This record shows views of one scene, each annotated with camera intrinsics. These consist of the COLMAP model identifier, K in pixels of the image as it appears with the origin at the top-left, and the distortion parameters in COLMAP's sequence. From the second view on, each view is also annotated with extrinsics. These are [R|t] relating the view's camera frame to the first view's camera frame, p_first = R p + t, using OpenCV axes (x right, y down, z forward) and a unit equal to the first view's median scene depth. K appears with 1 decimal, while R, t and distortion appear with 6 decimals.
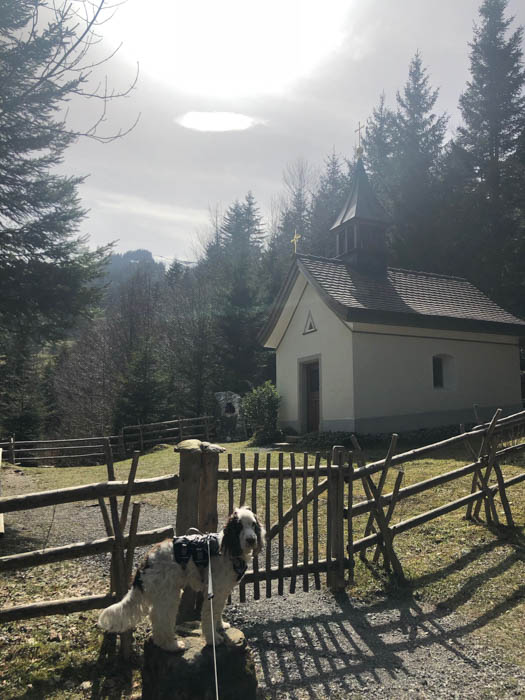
lens RADIAL K [[578.8, 0, 262.5], [0, 578.8, 350.0], [0, 0, 1]] dist [0.019011, -0.004673]
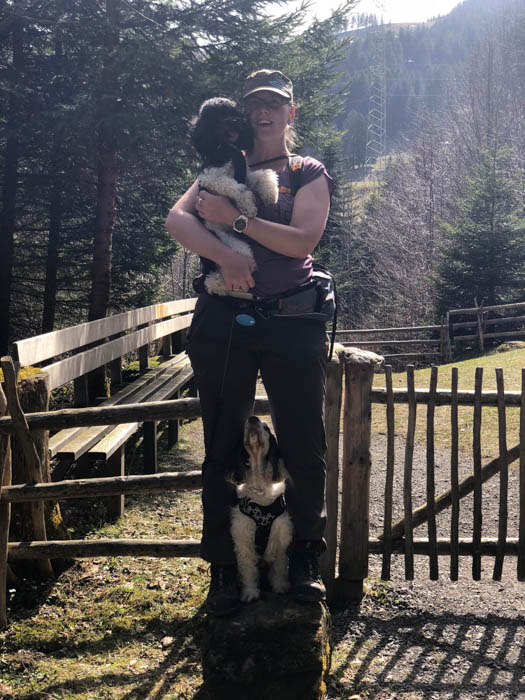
lens RADIAL K [[1045.4, 0, 262.5], [0, 1045.4, 350.0], [0, 0, 1]] dist [0.110111, 0.021244]
pose [[0.890628, 0.032153, -0.453594, 0.265997], [0.046648, 0.985775, 0.161468, -0.029370], [0.452334, -0.164967, 0.876459, -0.086644]]
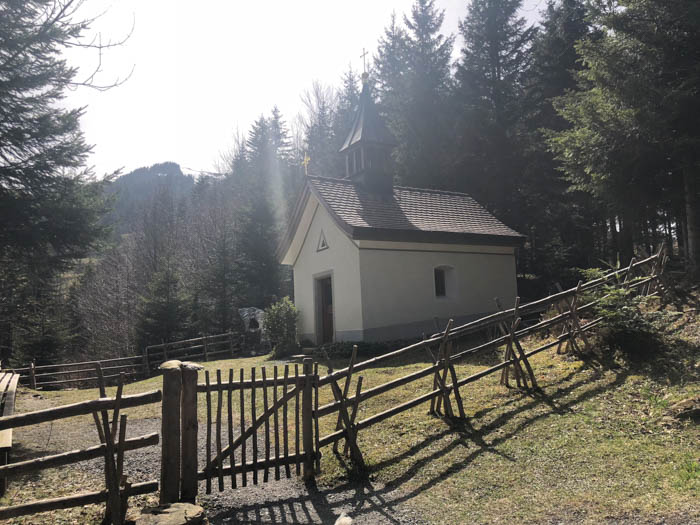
lens RADIAL K [[578.8, 0, 351.6], [0, 578.8, 271.9], [0, 0, 1]] dist [0.019011, -0.004673]
pose [[0.995175, -0.035324, 0.091533, 0.102686], [0.033480, 0.999206, 0.021604, -0.029480], [-0.092224, -0.018435, 0.995568, -0.161820]]
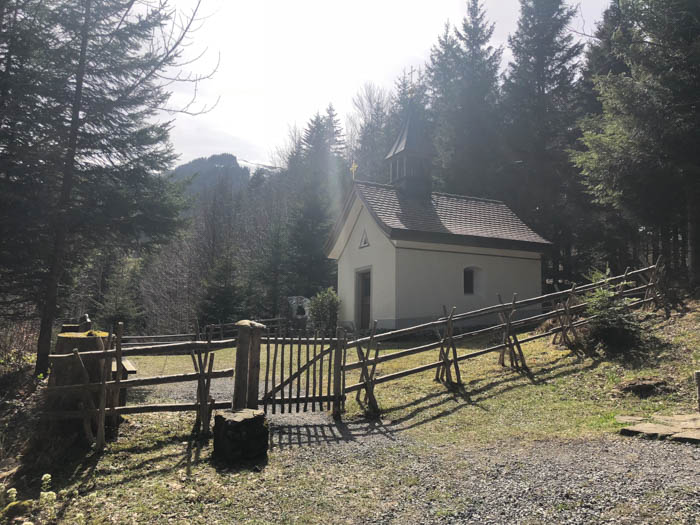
lens RADIAL K [[578.8, 0, 351.6], [0, 578.8, 271.9], [0, 0, 1]] dist [0.019011, -0.004673]
pose [[0.999855, 0.014469, 0.009020, 0.127179], [-0.014702, 0.999543, 0.026396, -0.026795], [-0.008634, -0.026525, 0.999611, -0.518202]]
